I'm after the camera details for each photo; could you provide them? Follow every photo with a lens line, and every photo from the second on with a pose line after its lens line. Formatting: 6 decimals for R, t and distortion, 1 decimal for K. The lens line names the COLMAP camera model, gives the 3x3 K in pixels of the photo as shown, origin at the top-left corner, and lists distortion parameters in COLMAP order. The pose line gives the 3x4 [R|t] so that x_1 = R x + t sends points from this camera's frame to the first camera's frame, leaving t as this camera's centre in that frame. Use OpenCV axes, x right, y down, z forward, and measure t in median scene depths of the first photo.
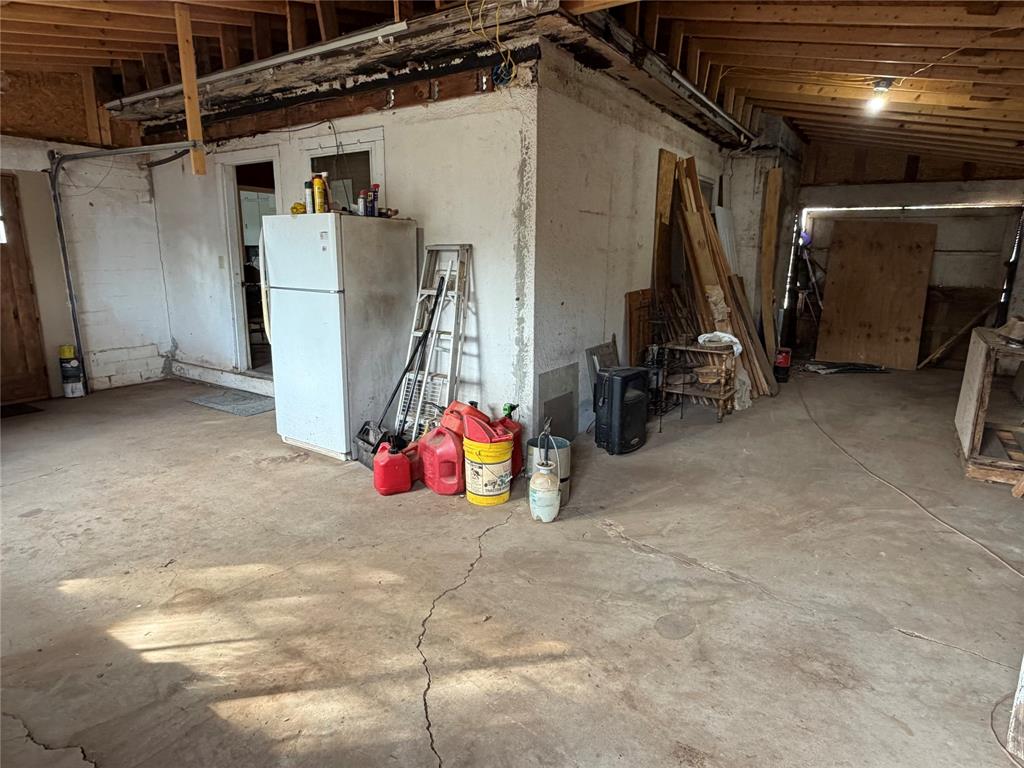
lens RADIAL K [[586.0, 0, 509.9], [0, 586.0, 384.6], [0, 0, 1]] dist [-0.002159, 0.000790]
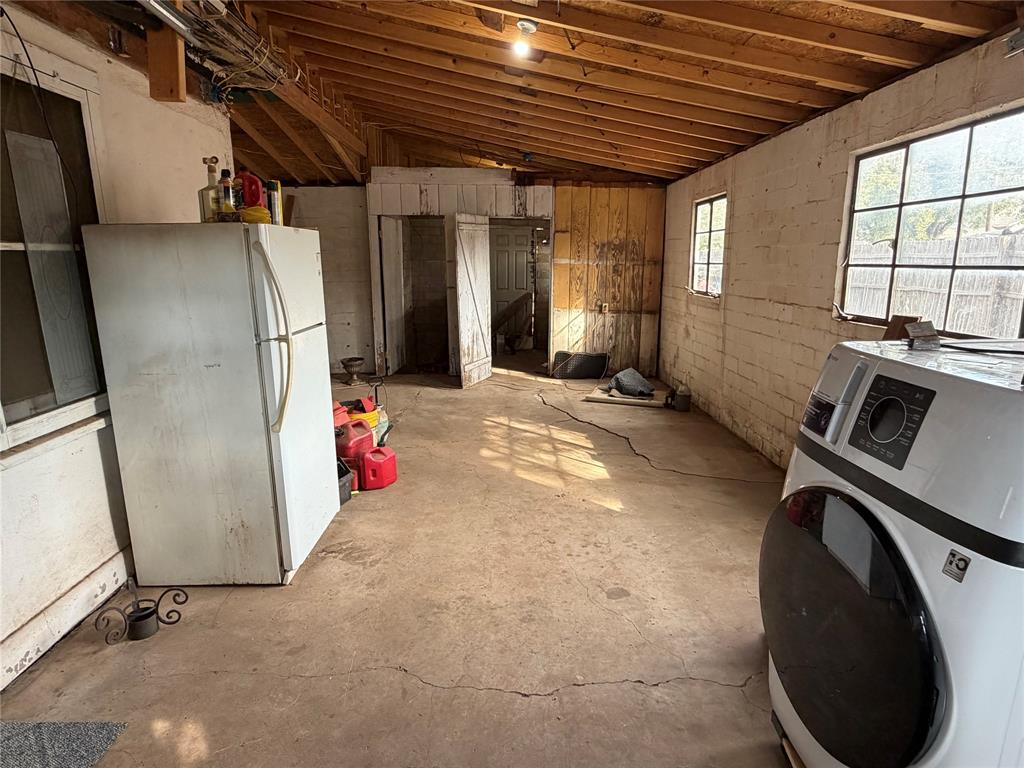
lens RADIAL K [[586.0, 0, 512.3], [0, 586.0, 383.5], [0, 0, 1]] dist [-0.002159, 0.000790]
pose [[-0.566912, -0.181209, 0.803601, -1.127688], [0.181728, 0.923963, 0.336552, -0.305133], [-0.803483, 0.336832, -0.490875, 1.195571]]
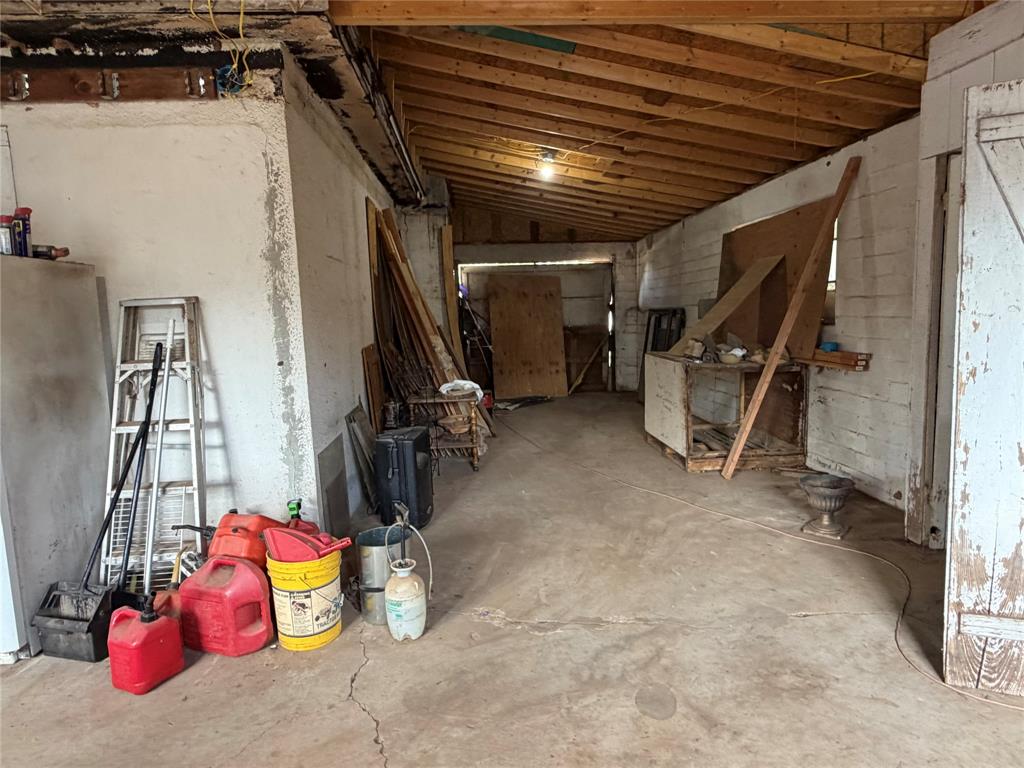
lens RADIAL K [[586.0, 0, 511.8], [0, 586.0, 380.5], [0, 0, 1]] dist [-0.002159, 0.000790]
pose [[0.793834, -0.112159, 0.597702, -0.216218], [0.176646, 0.982996, -0.050150, -0.032218], [-0.581914, 0.145393, 0.800148, 0.213475]]
